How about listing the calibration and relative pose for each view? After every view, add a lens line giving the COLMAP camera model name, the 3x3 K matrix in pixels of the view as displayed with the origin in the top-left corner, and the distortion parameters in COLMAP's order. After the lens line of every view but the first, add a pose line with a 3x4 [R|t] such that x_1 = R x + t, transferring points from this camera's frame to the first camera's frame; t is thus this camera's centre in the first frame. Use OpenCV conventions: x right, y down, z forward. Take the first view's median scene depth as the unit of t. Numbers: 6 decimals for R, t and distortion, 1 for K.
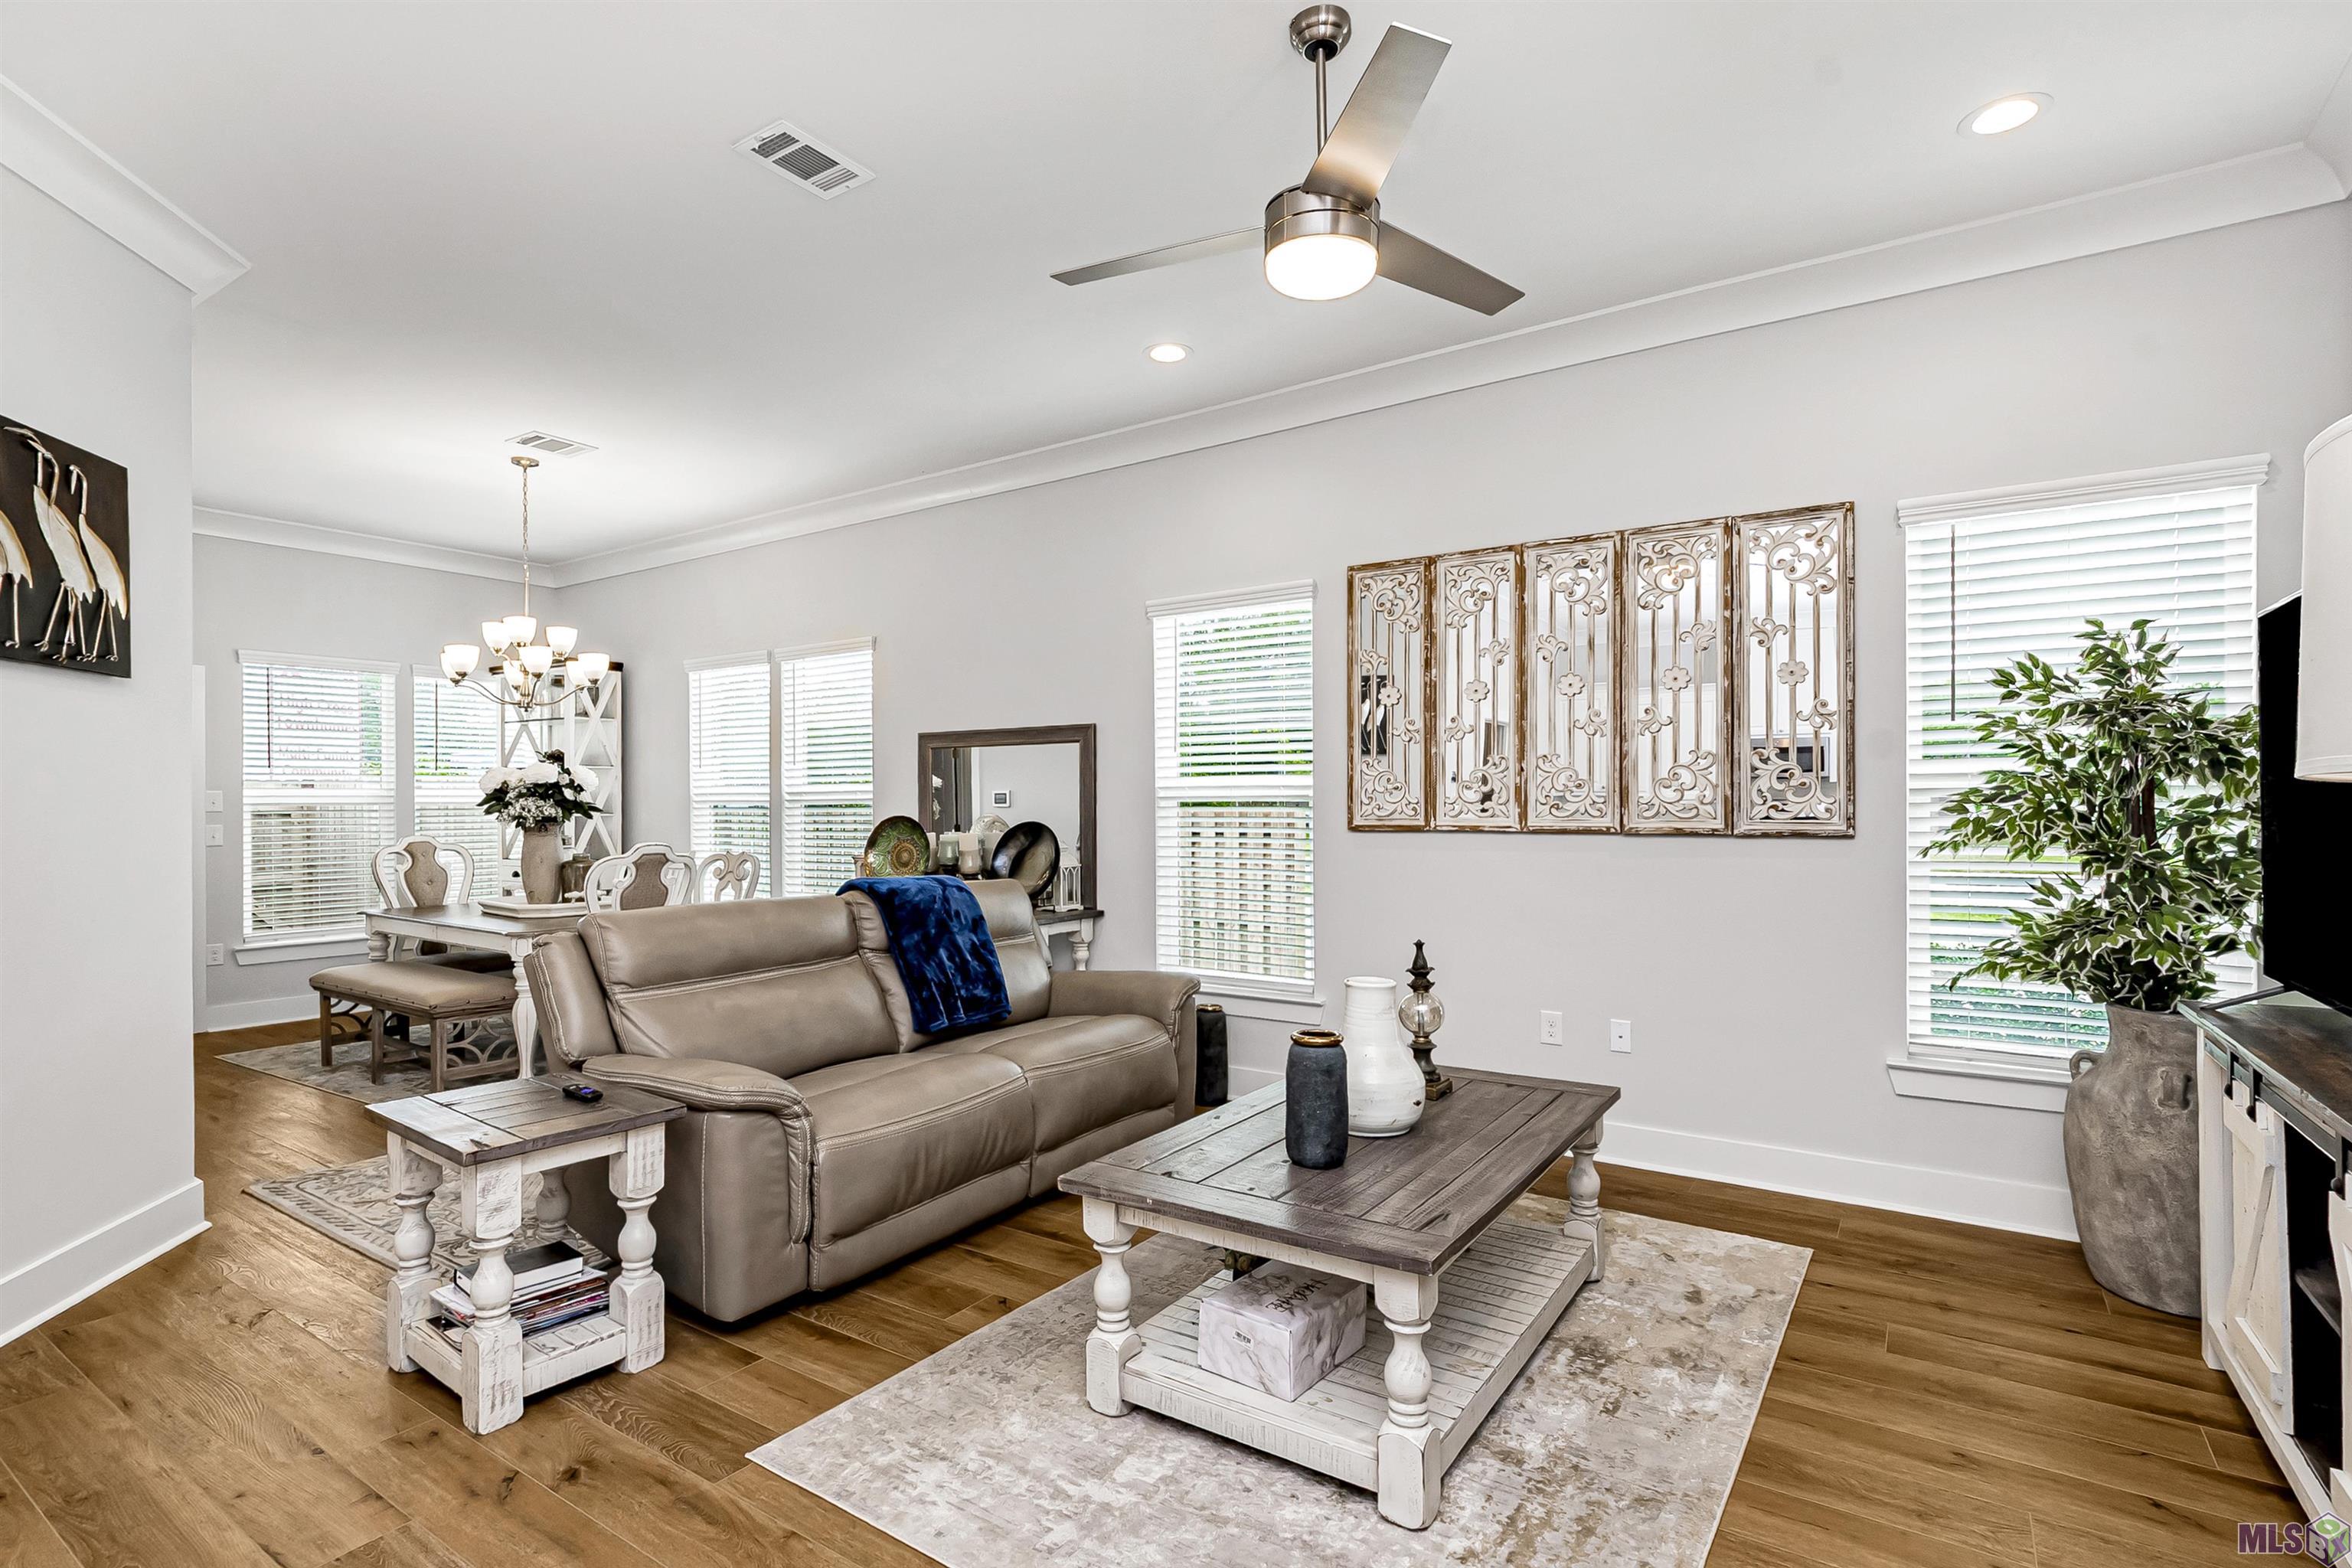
lens RADIAL K [[1039.3, 0, 1183.7], [0, 1039.3, 799.8], [0, 0, 1]] dist [0.001410, 0.000019]
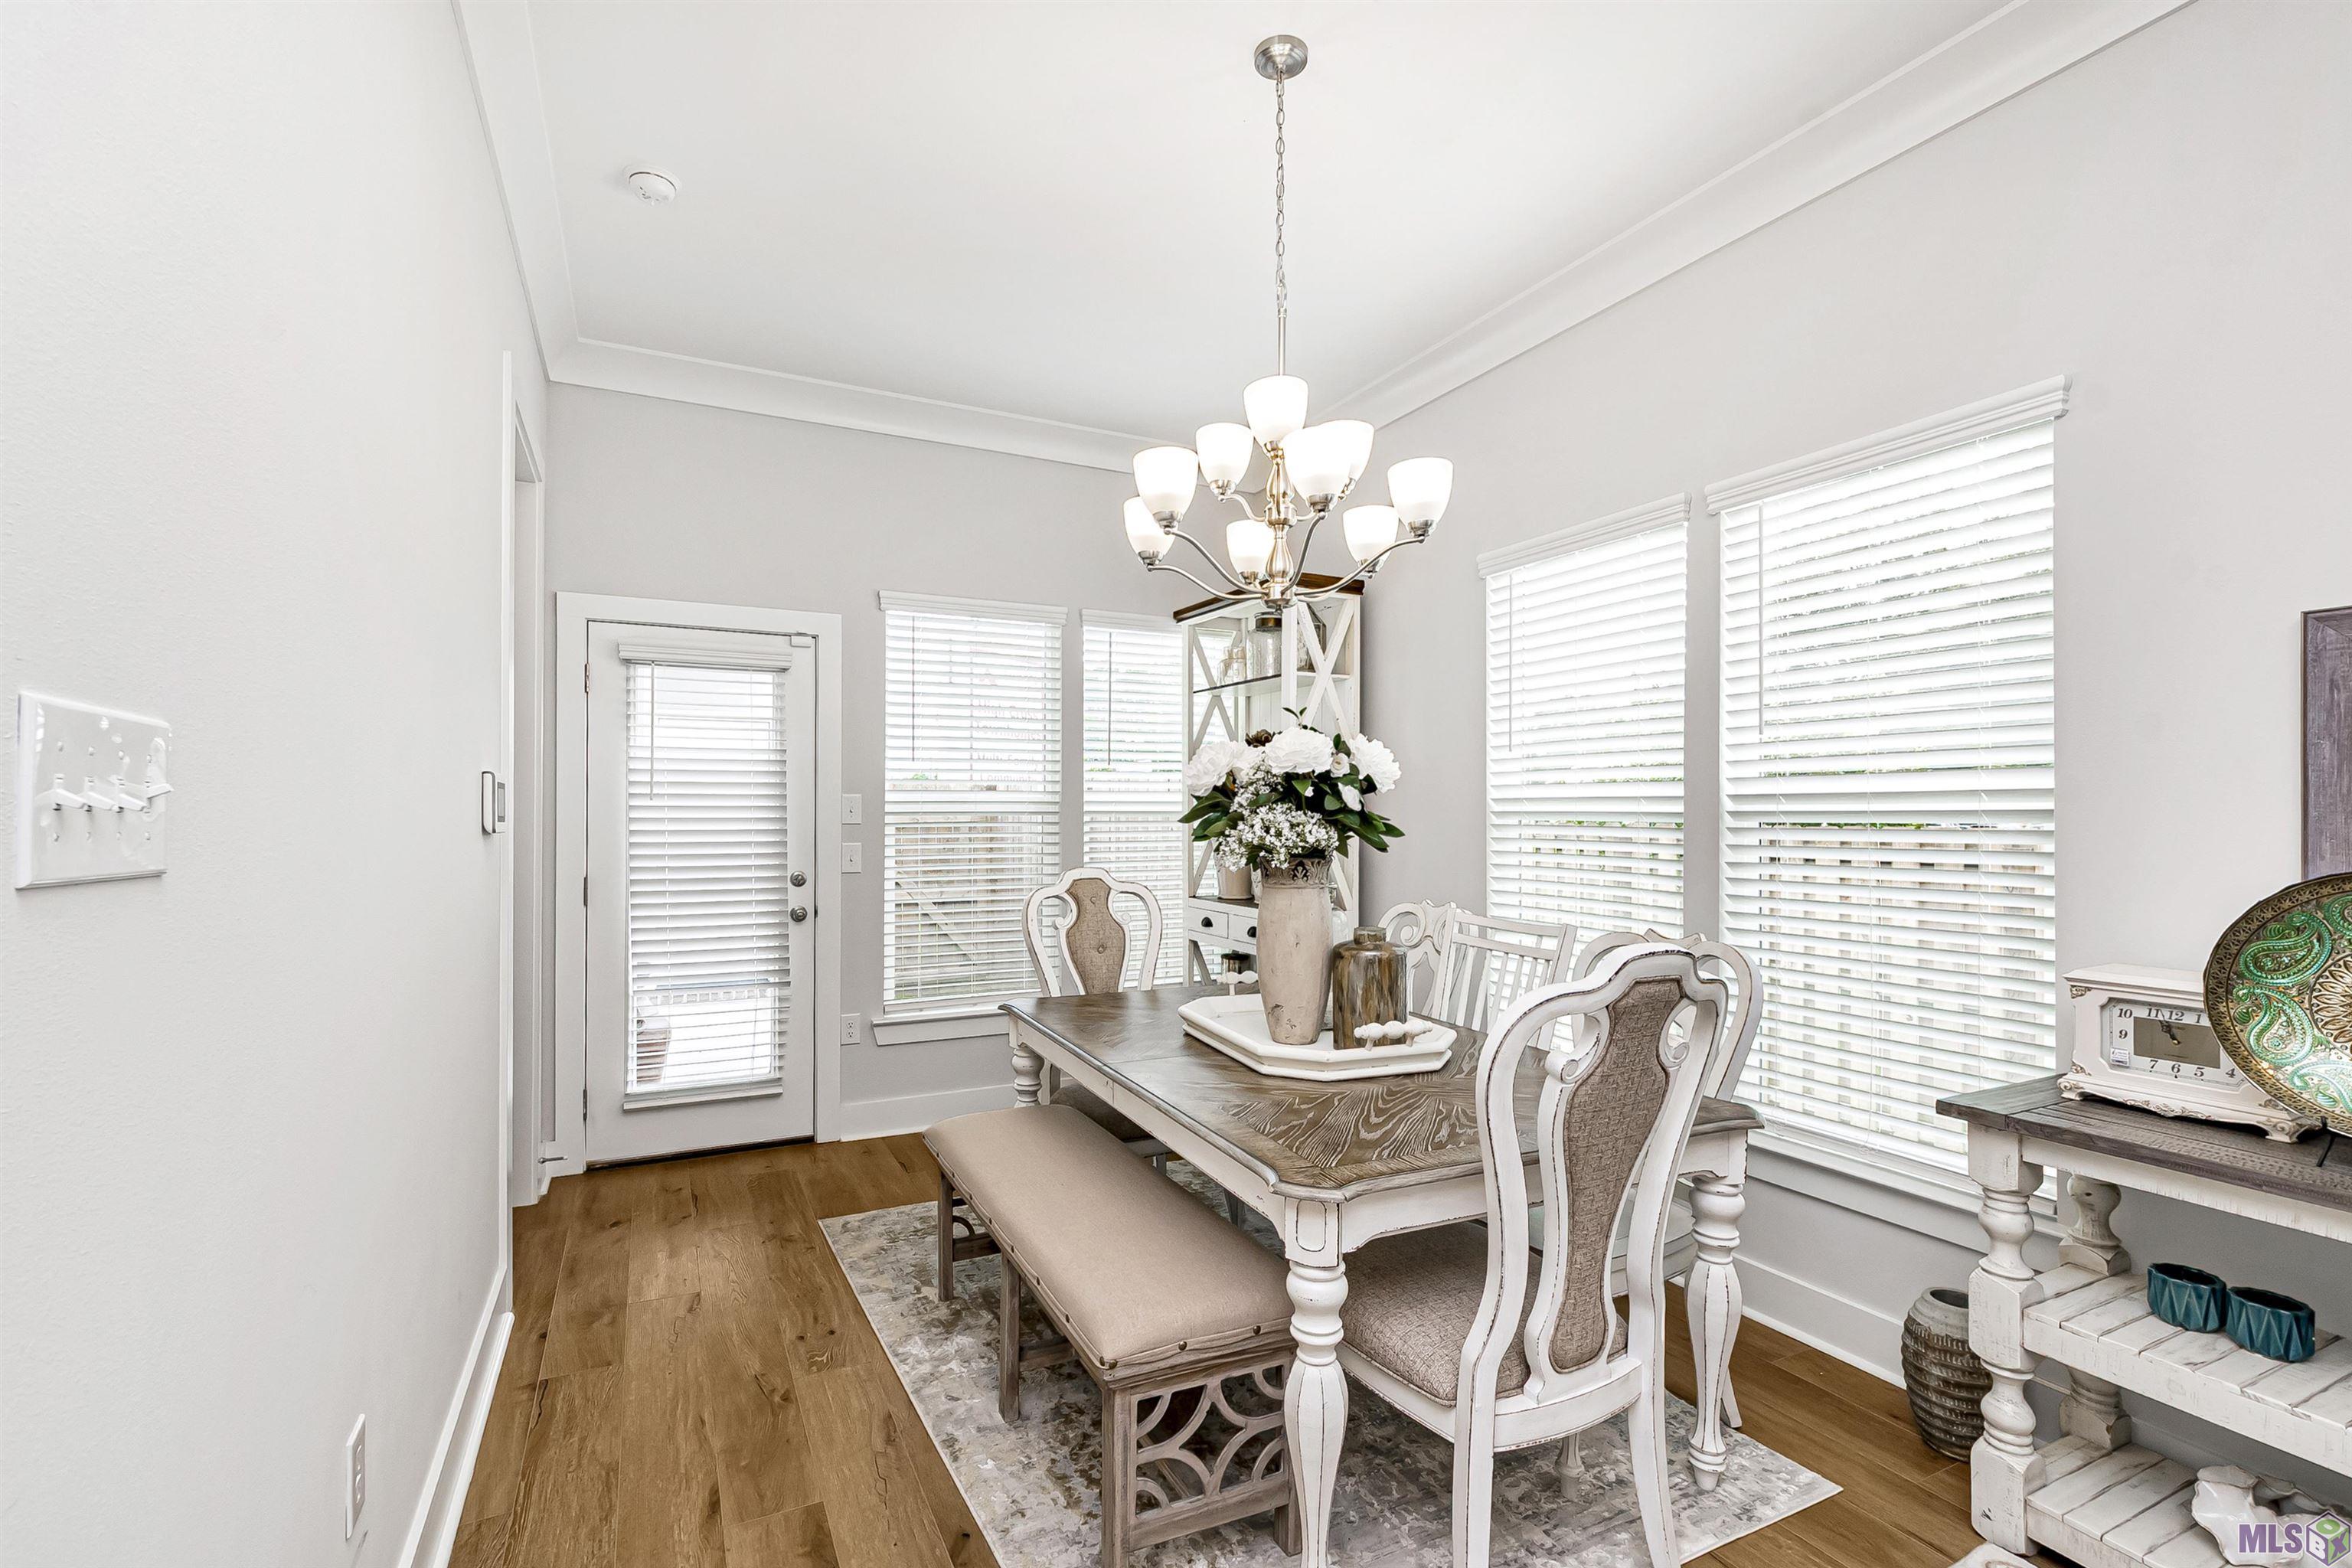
lens RADIAL K [[1039.3, 0, 1170.2], [0, 1039.3, 801.7], [0, 0, 1]] dist [0.001410, 0.000019]
pose [[0.847399, 0.000878, -0.530956, -0.486592], [-0.004025, 0.999981, -0.004771, -0.001499], [0.530942, 0.006180, 0.847386, 0.668996]]
